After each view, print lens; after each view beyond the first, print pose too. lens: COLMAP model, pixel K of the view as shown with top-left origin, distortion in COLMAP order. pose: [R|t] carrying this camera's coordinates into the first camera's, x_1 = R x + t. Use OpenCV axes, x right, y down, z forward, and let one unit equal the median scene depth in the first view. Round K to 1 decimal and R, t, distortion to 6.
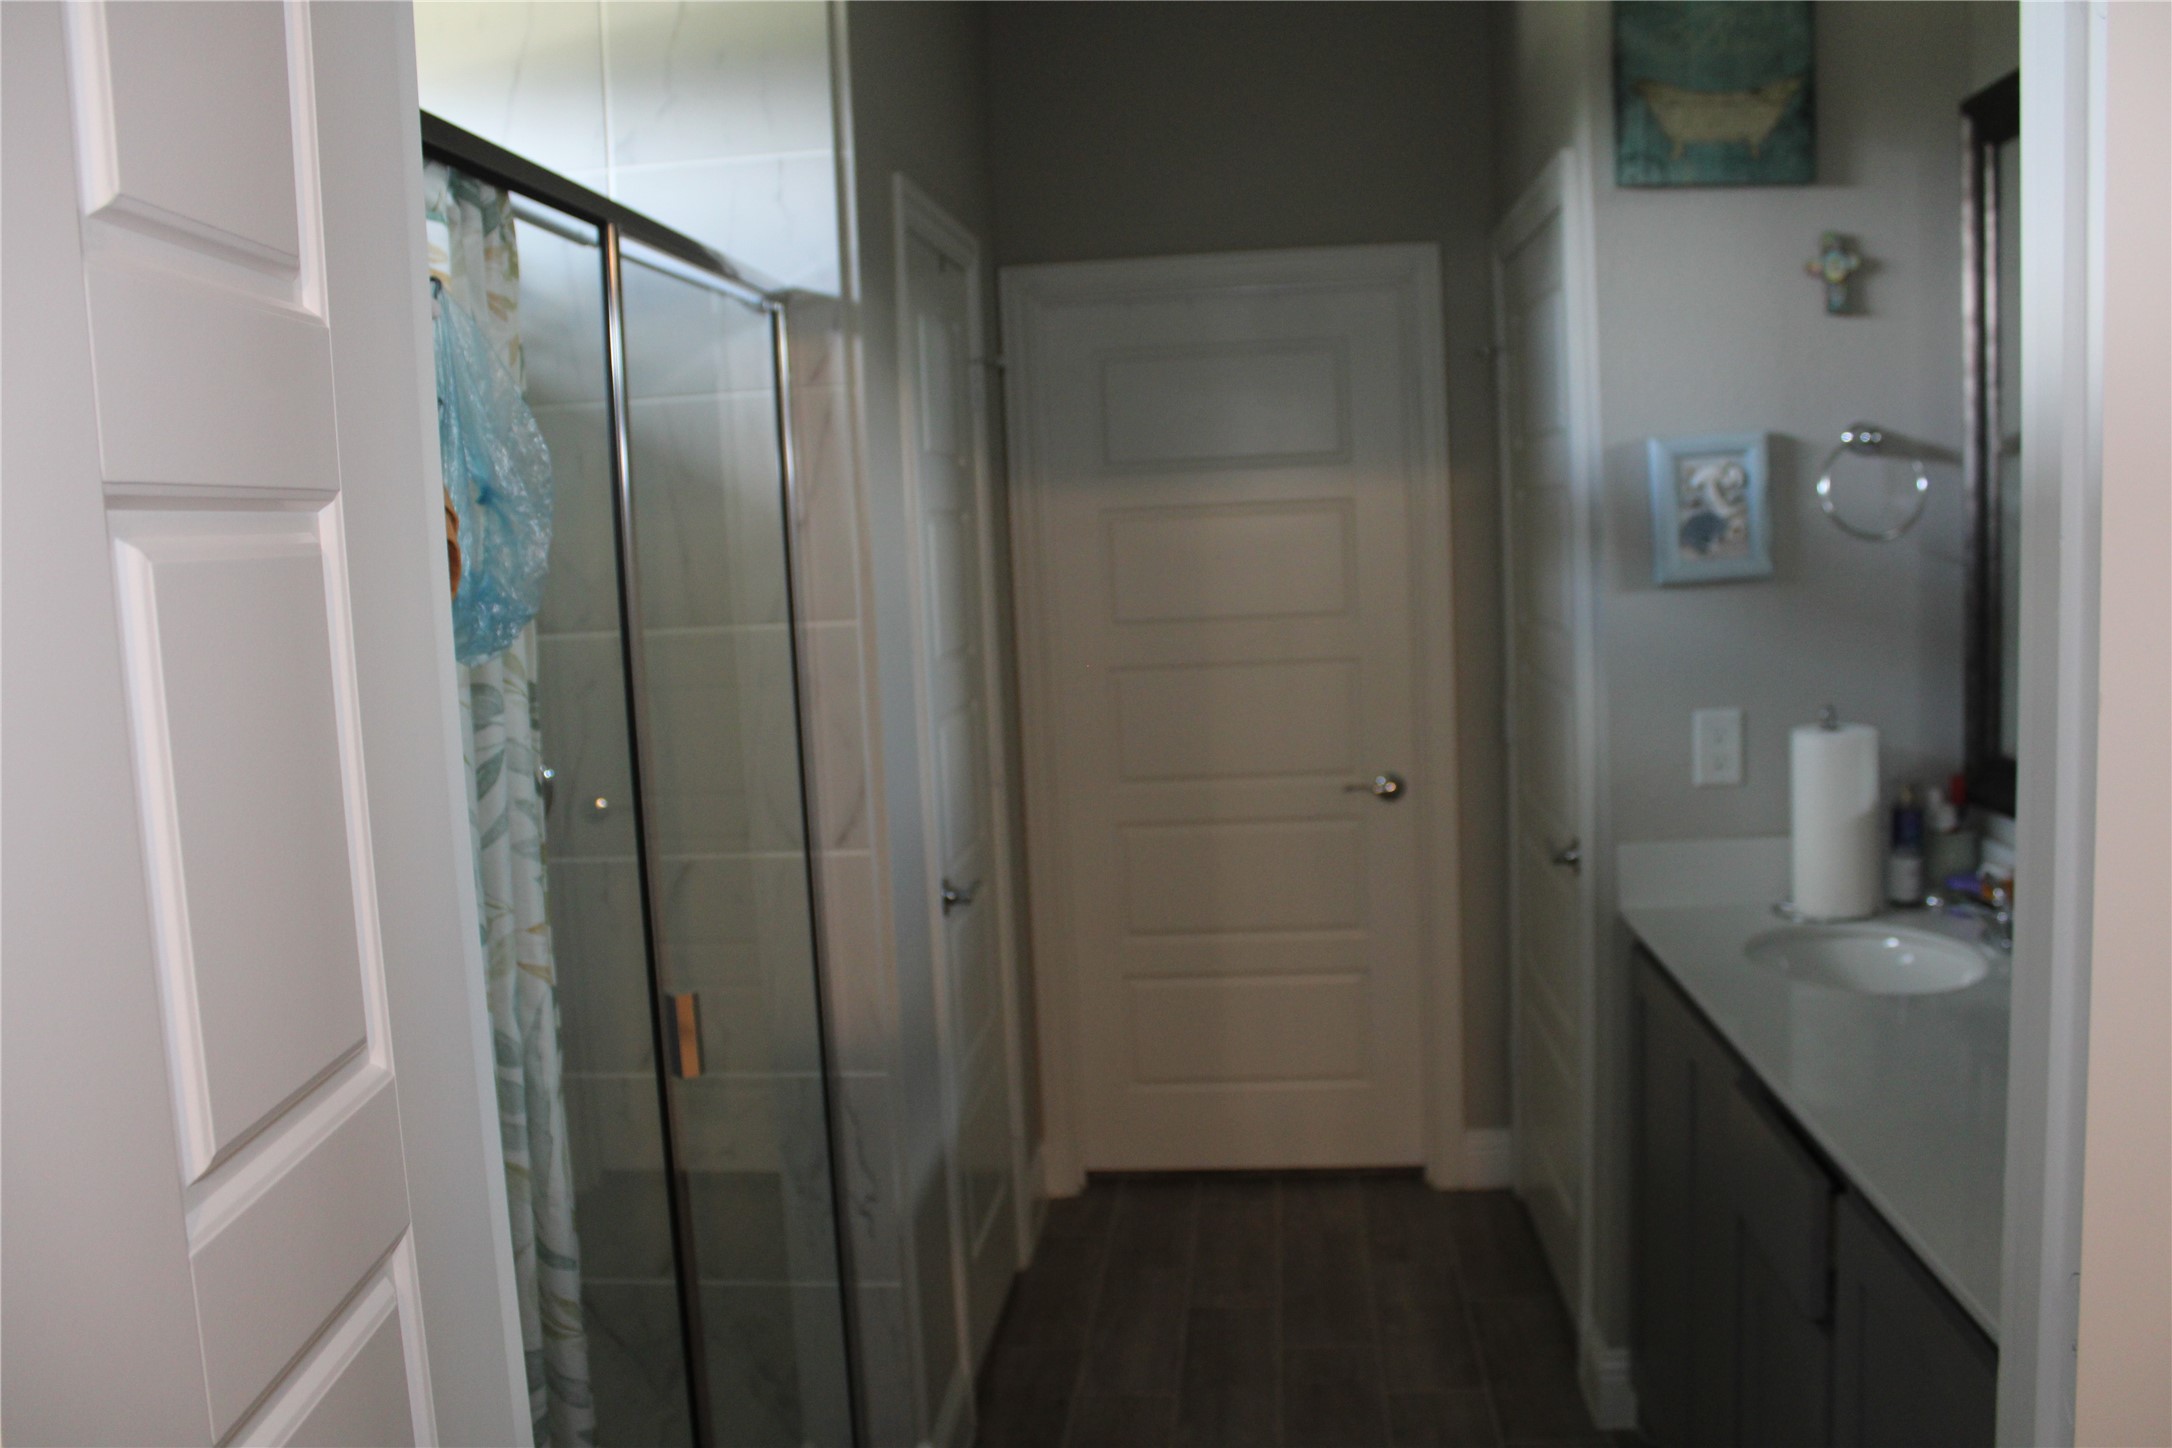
lens RADIAL K [[1795.0, 0, 1094.7], [0, 1795.0, 718.8], [0, 0, 1]] dist [-0.173813, 0.158816]
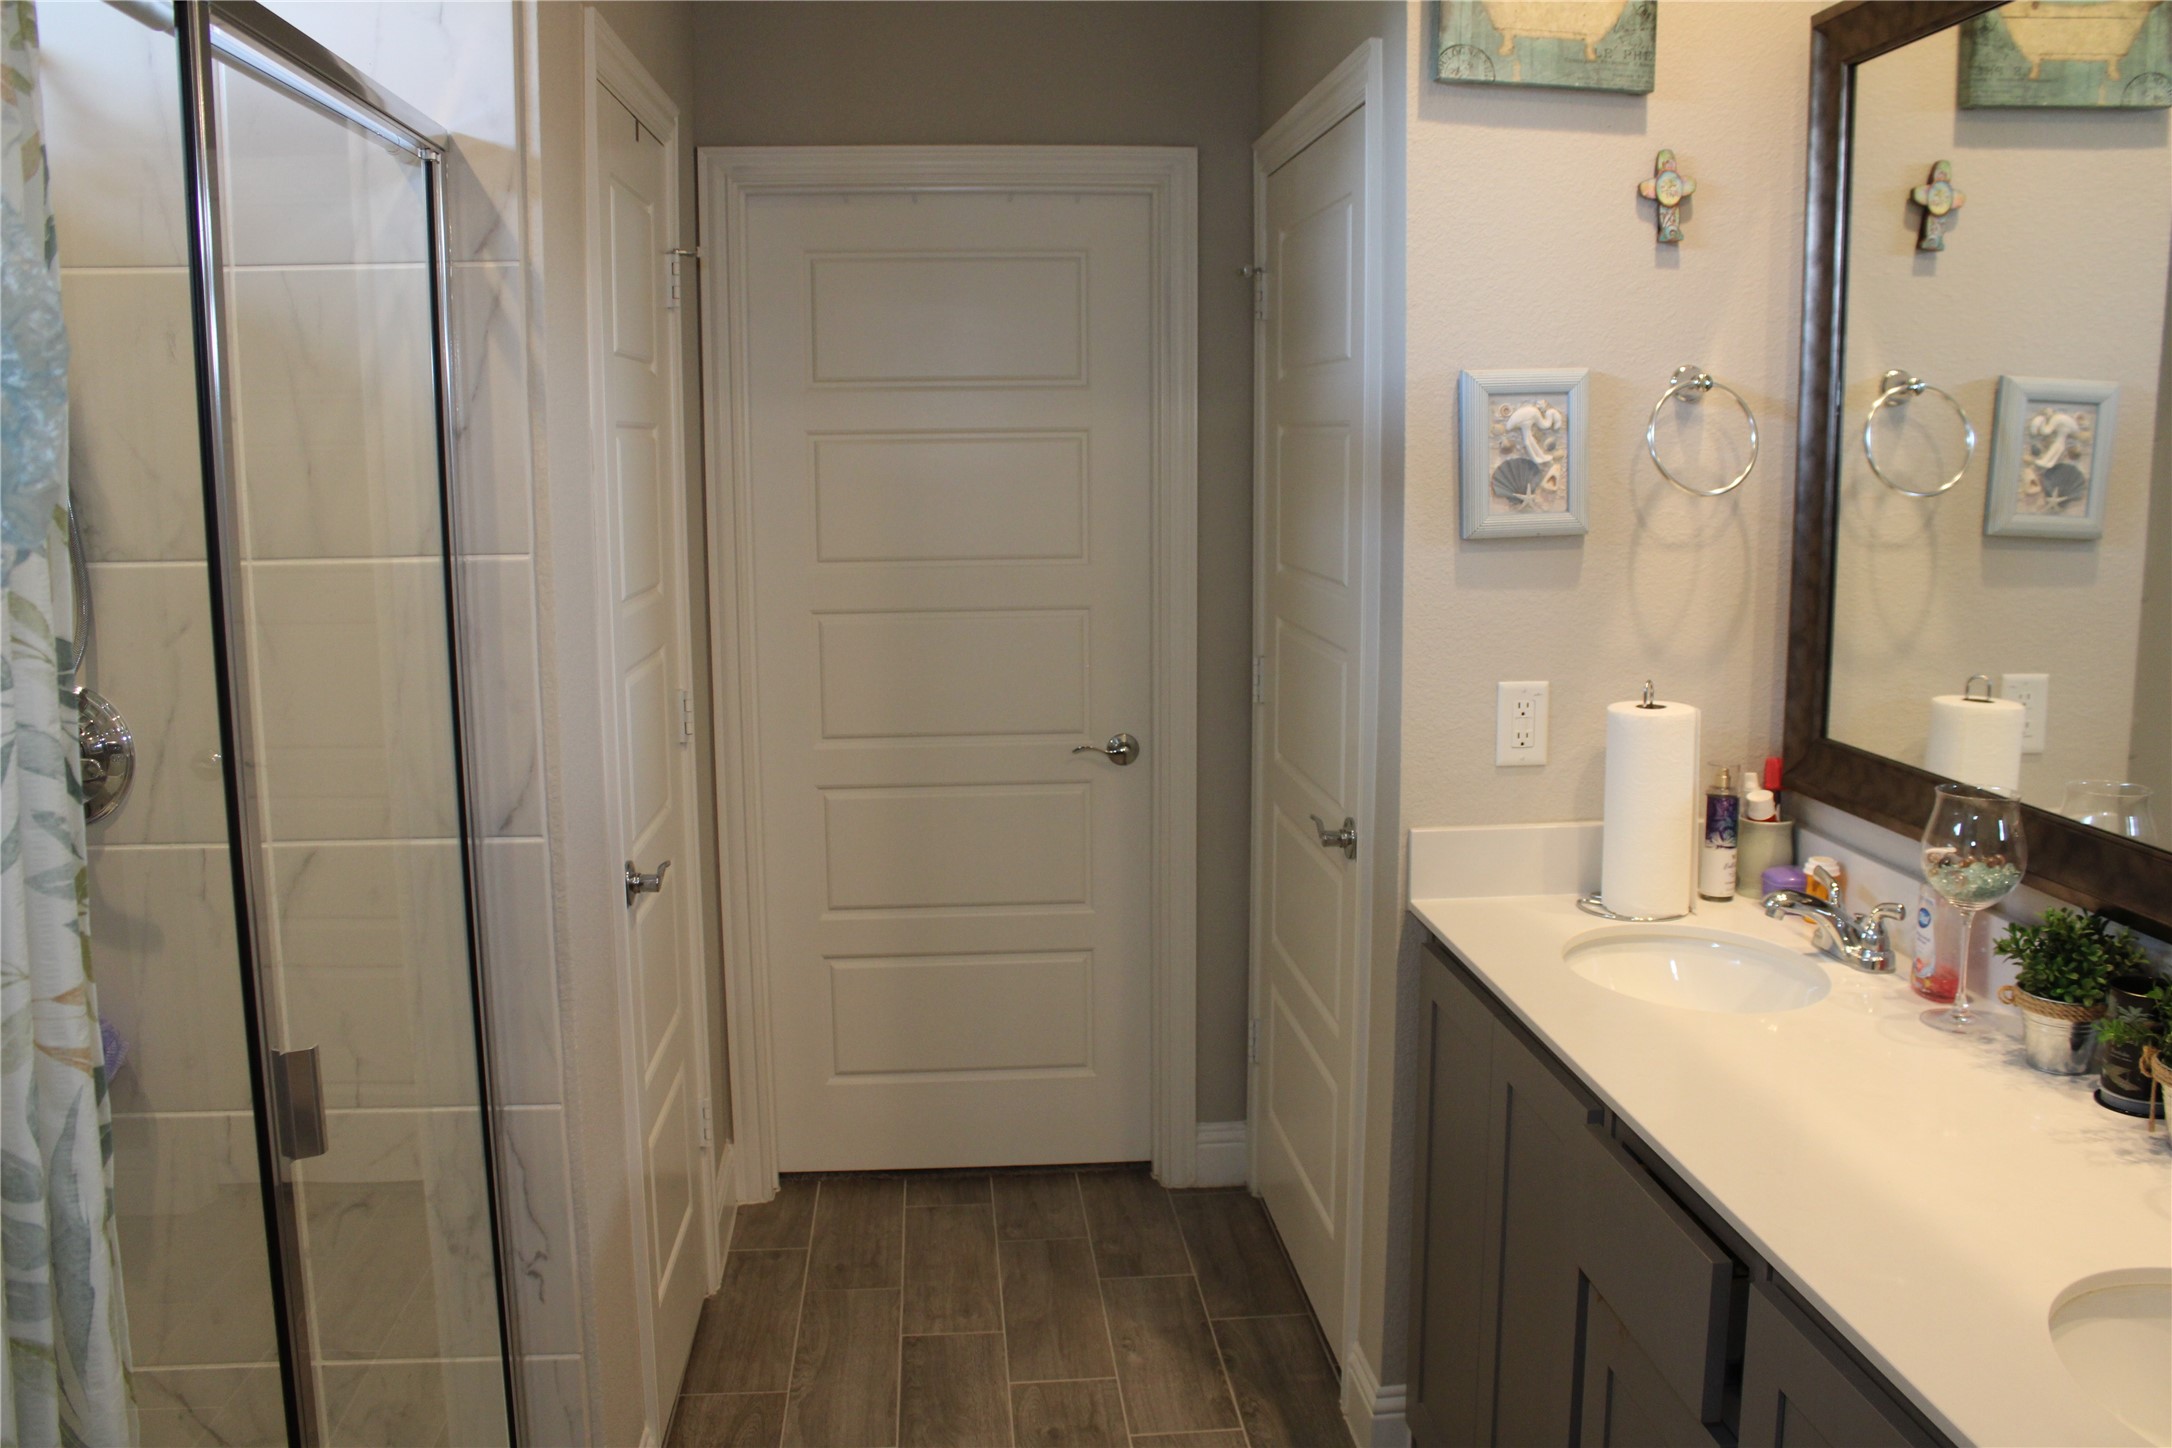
lens RADIAL K [[1824.4, 0, 1086.0], [0, 1824.4, 724.0], [0, 0, 1]] dist [-0.160111, 0.122557]
pose [[0.984329, 0.014308, 0.175758, -0.024179], [-0.020976, 0.999127, 0.036137, -0.011979], [-0.175088, -0.039258, 0.983770, 0.140843]]
